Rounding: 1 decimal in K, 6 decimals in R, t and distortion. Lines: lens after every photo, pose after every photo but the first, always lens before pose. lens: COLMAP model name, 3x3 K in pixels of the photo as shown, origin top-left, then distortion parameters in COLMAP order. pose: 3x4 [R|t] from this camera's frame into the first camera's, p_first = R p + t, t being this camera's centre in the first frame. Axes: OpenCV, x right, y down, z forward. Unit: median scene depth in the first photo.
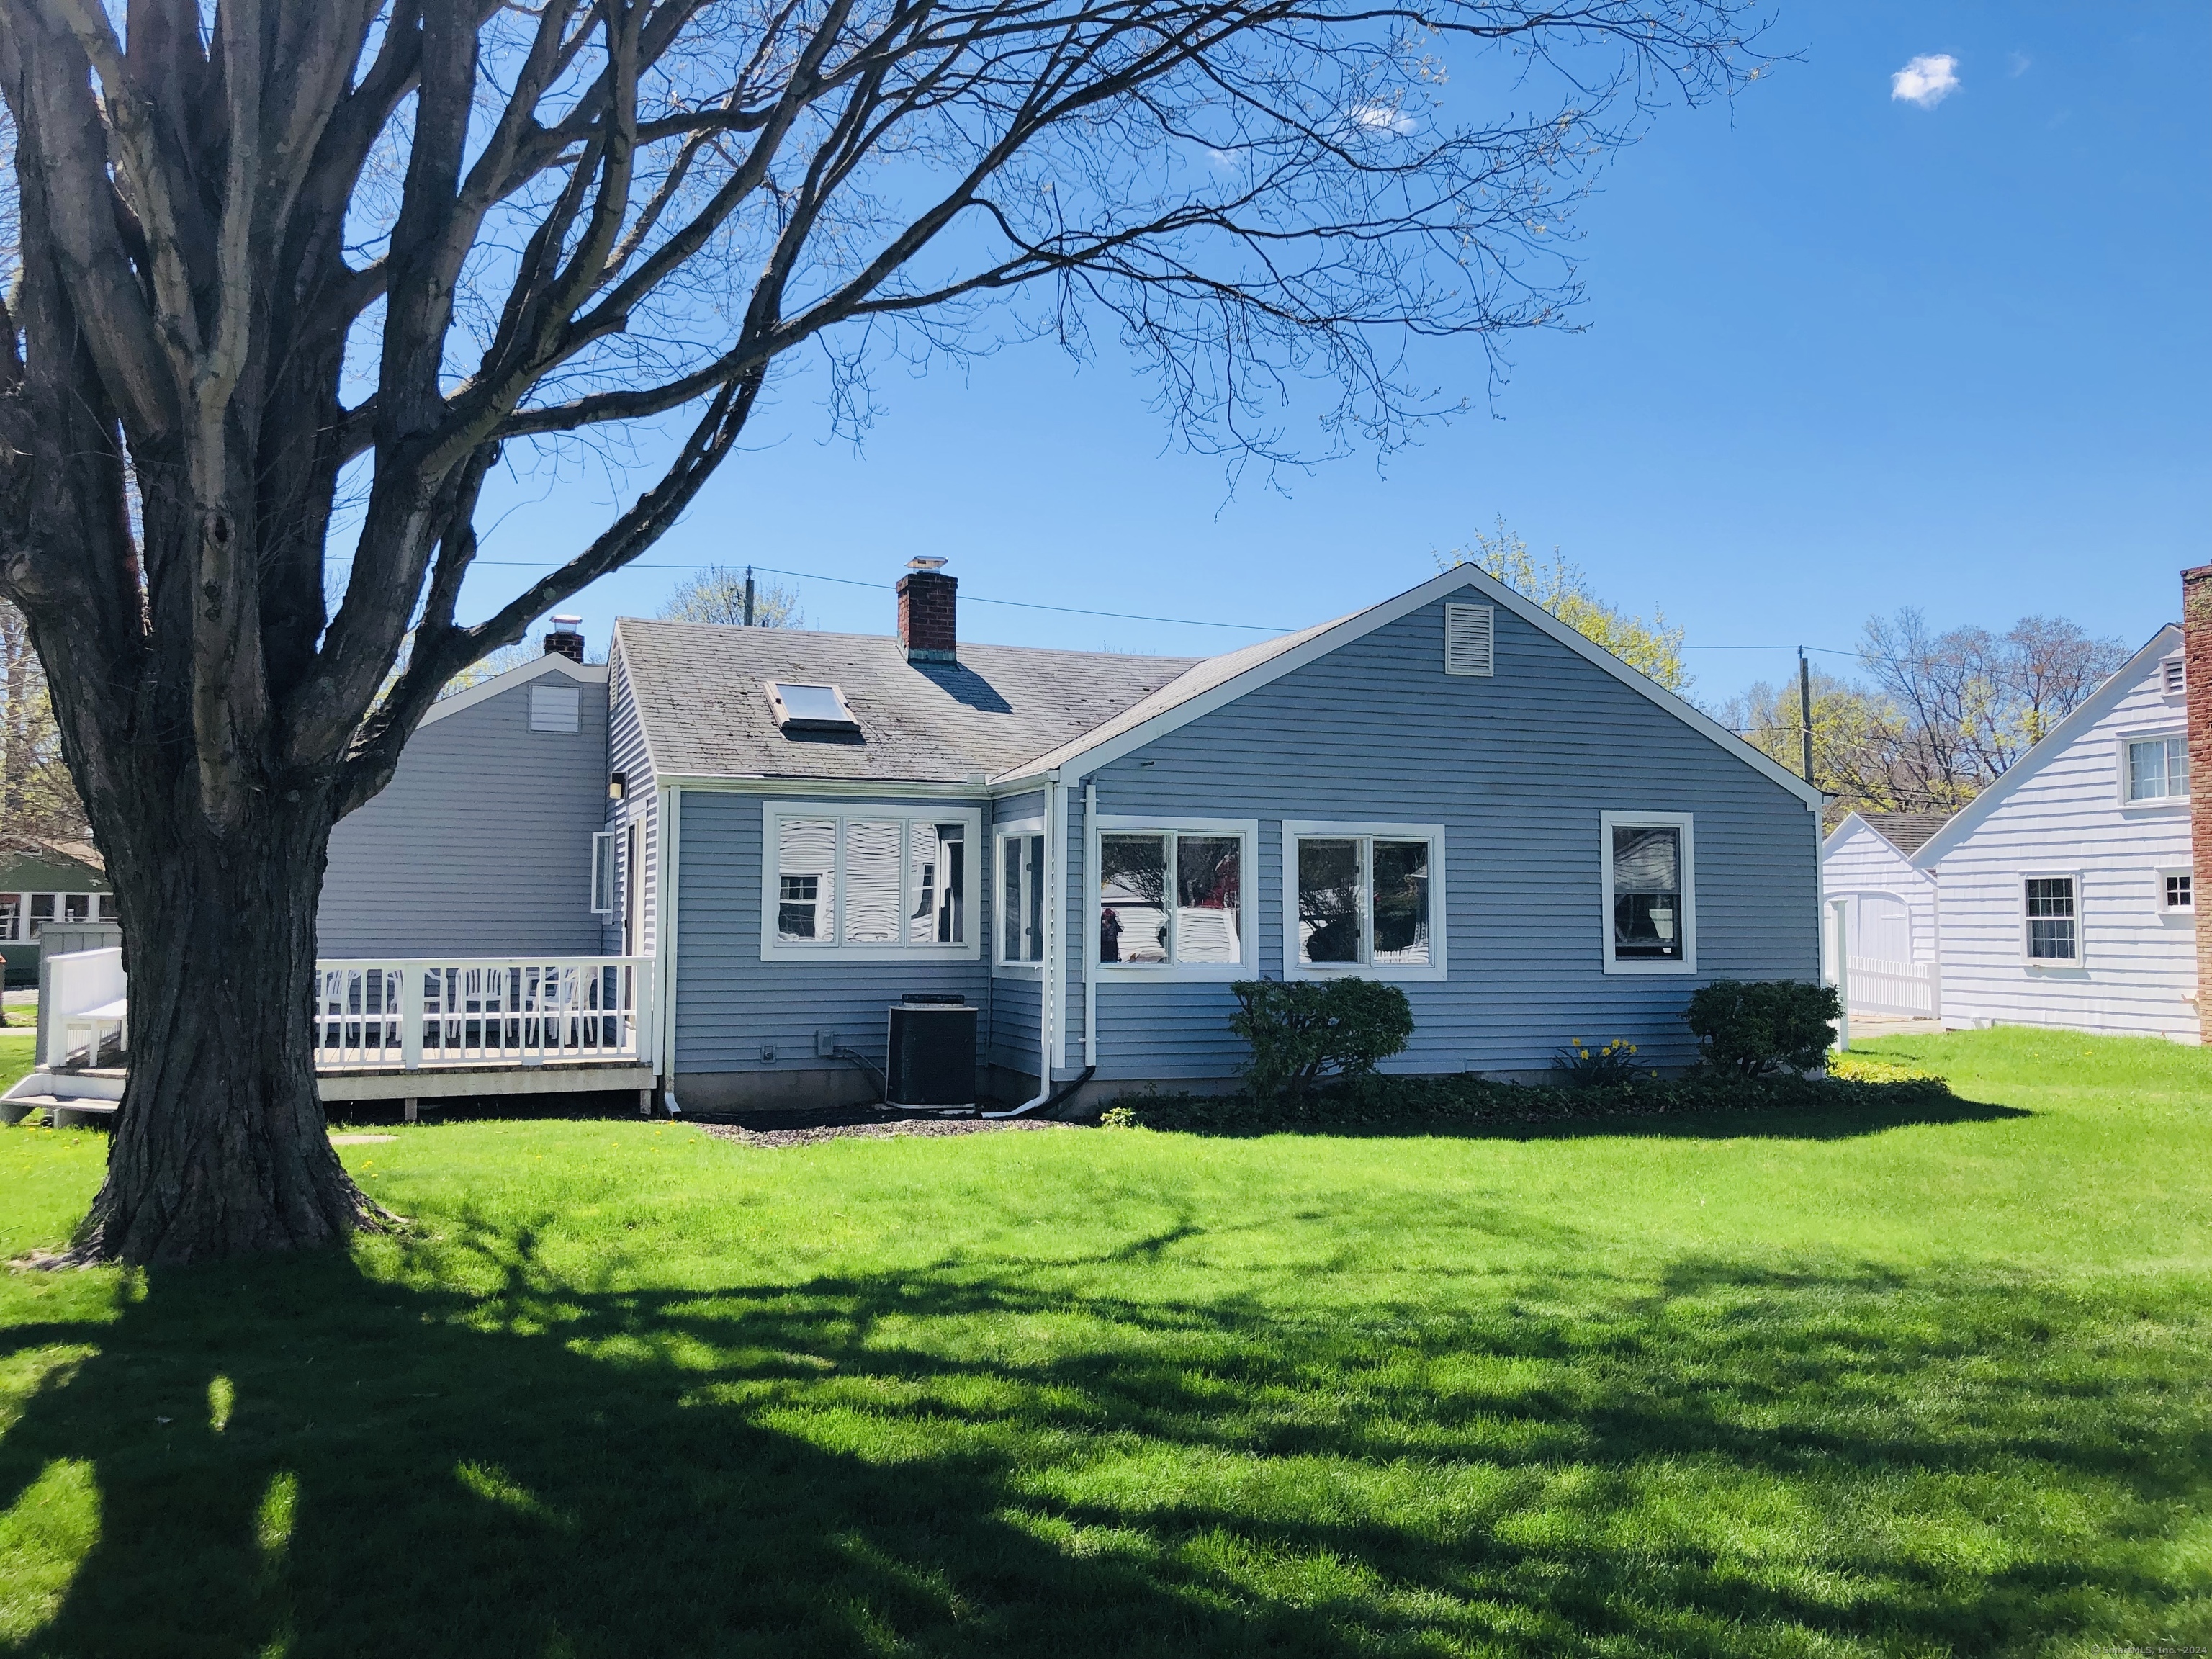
lens RADIAL K [[1801.5, 0, 1100.4], [0, 1801.5, 822.7], [0, 0, 1]] dist [0.042582, -0.009563]
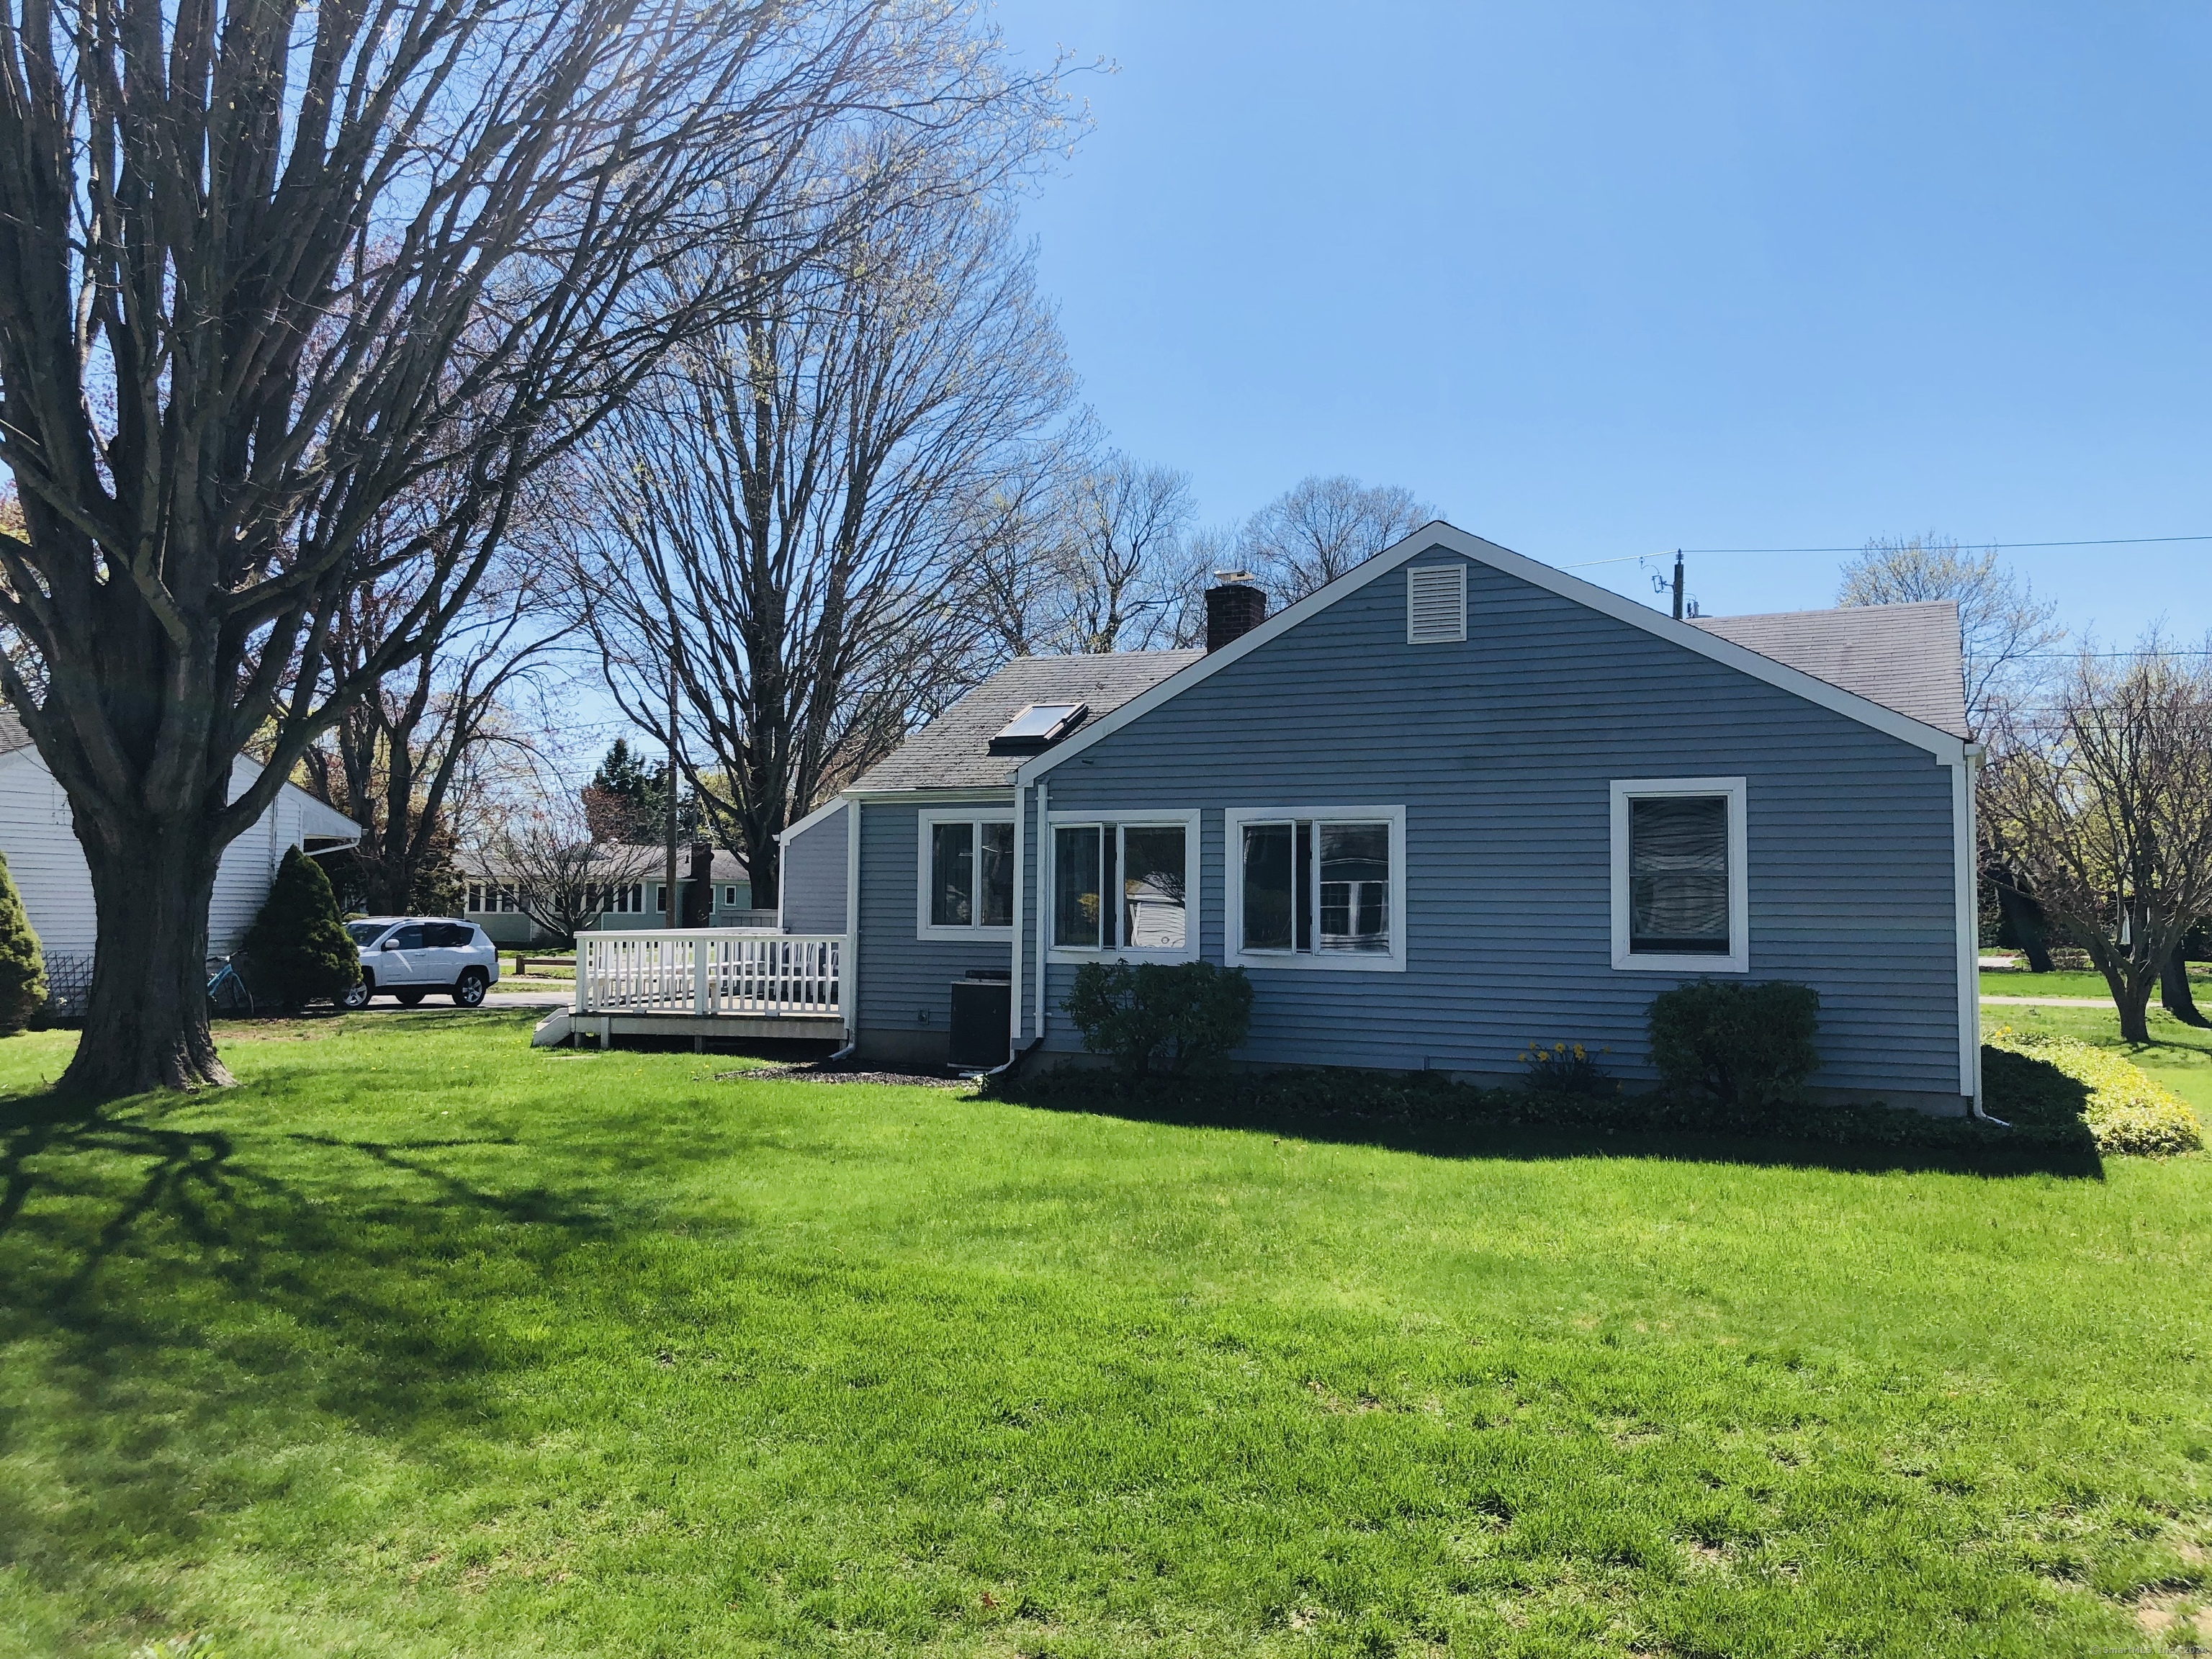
lens RADIAL K [[1801.5, 0, 1103.2], [0, 1801.5, 823.8], [0, 0, 1]] dist [0.042582, -0.009563]
pose [[0.703616, -0.033511, -0.709790, 0.758746], [0.035885, 0.999289, -0.011605, 0.016279], [0.709674, -0.017305, 0.704318, 0.231253]]
